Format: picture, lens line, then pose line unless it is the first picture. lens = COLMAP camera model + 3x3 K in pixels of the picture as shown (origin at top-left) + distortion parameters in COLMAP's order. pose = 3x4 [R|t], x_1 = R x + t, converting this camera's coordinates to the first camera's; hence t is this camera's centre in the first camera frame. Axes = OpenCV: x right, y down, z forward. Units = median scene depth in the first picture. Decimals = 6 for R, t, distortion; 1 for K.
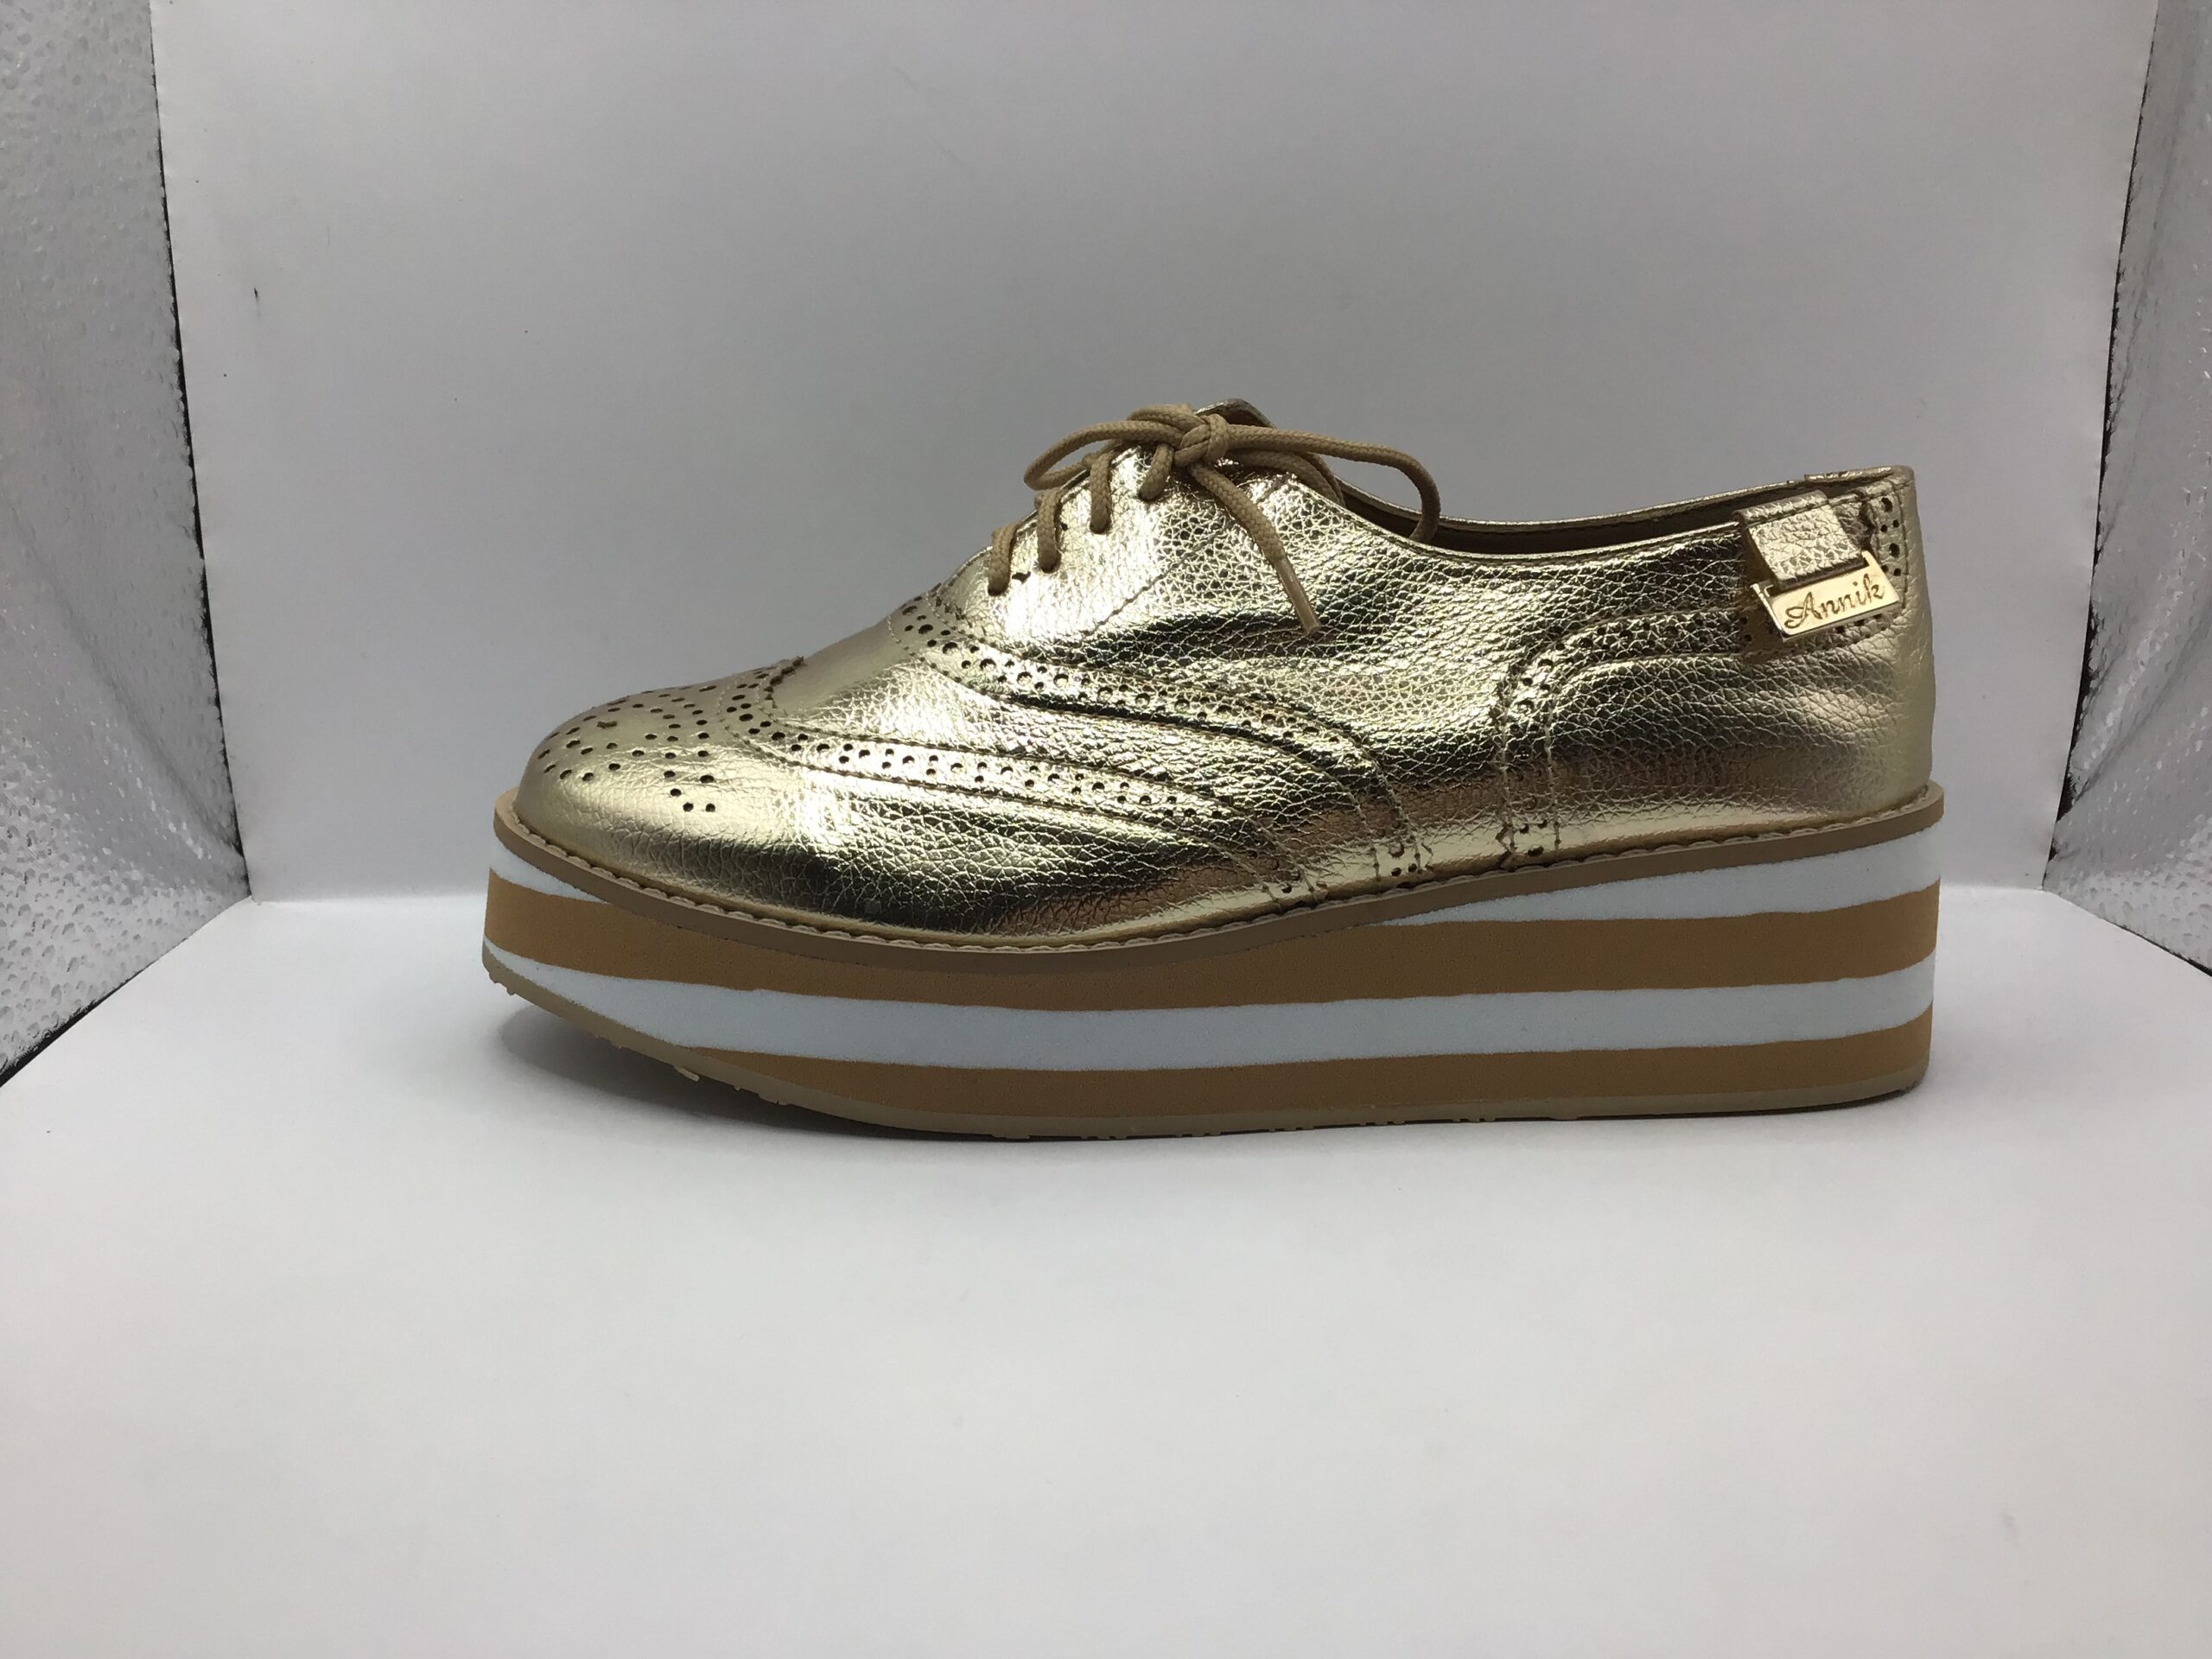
lens RADIAL K [[2095.9, 0, 1108.5], [0, 2095.9, 823.2], [0, 0, 1]] dist [-0.025406, 0.000000]
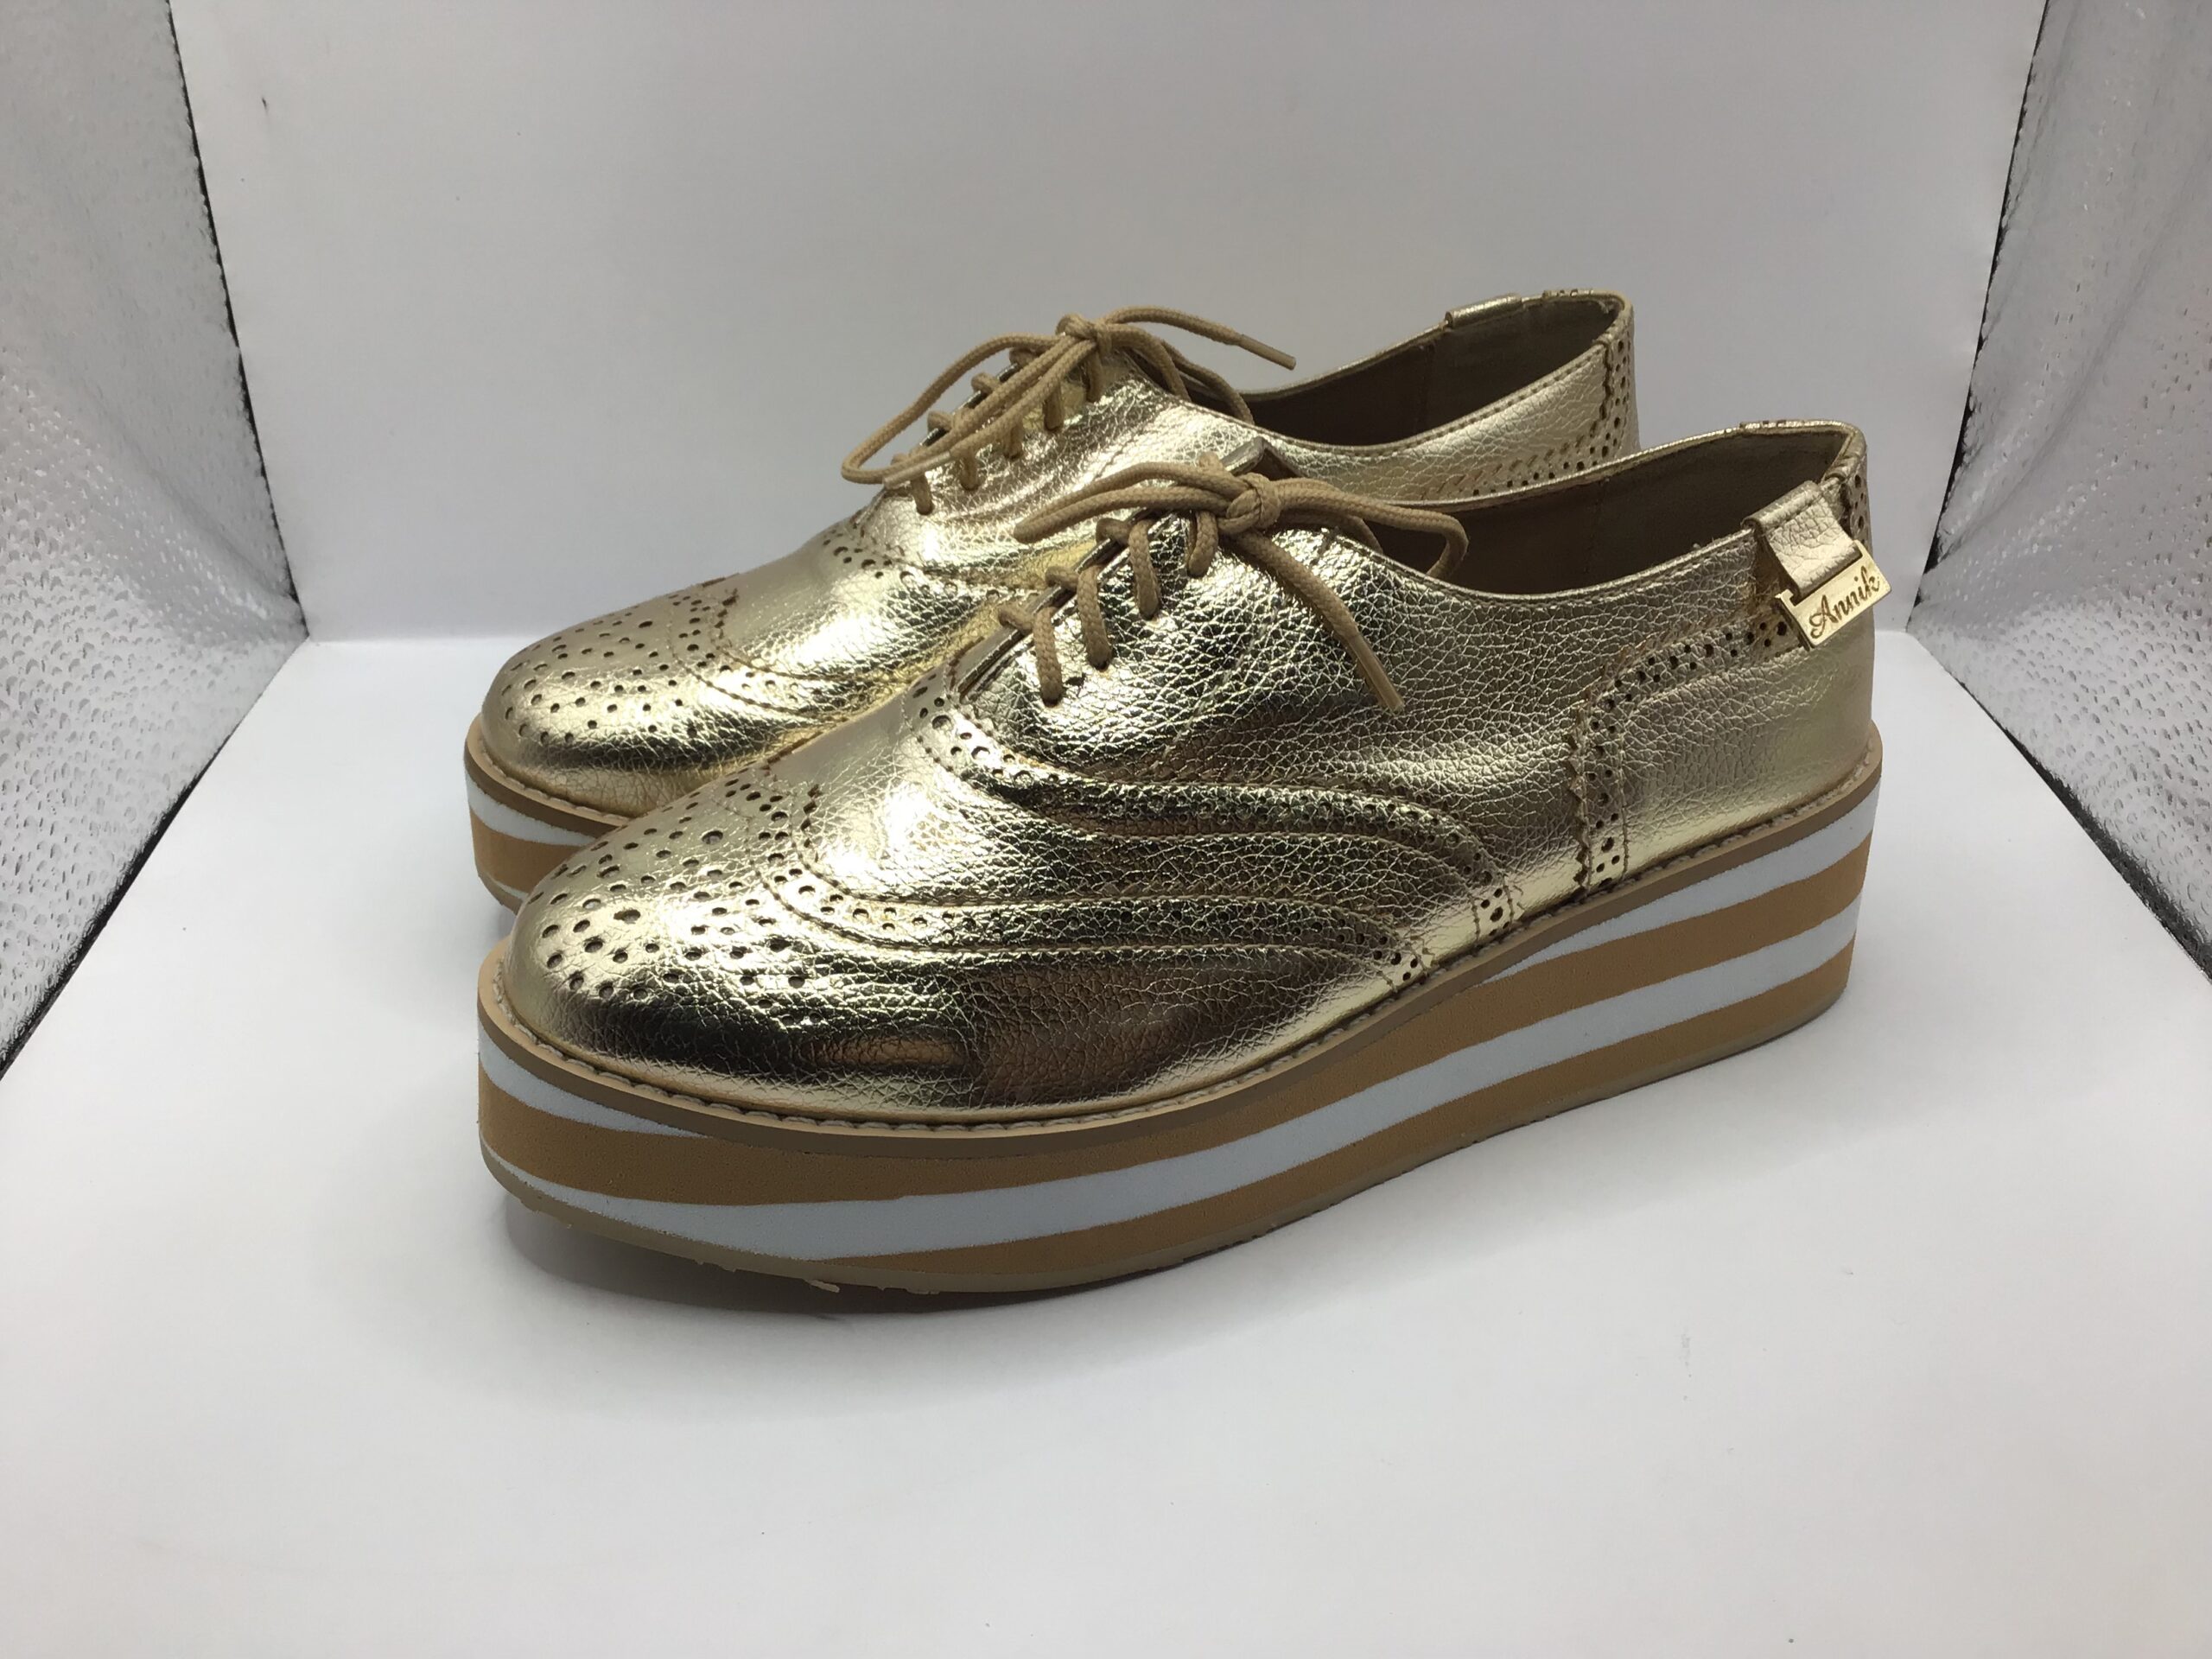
lens RADIAL K [[2095.9, 0, 1083.2], [0, 2095.9, 830.8], [0, 0, 1]] dist [-0.025406, 0.000000]
pose [[0.999808, 0.008204, -0.017817, 0.033110], [-0.002972, 0.961208, 0.275810, -0.191198], [0.019388, -0.275704, 0.961047, -0.120474]]
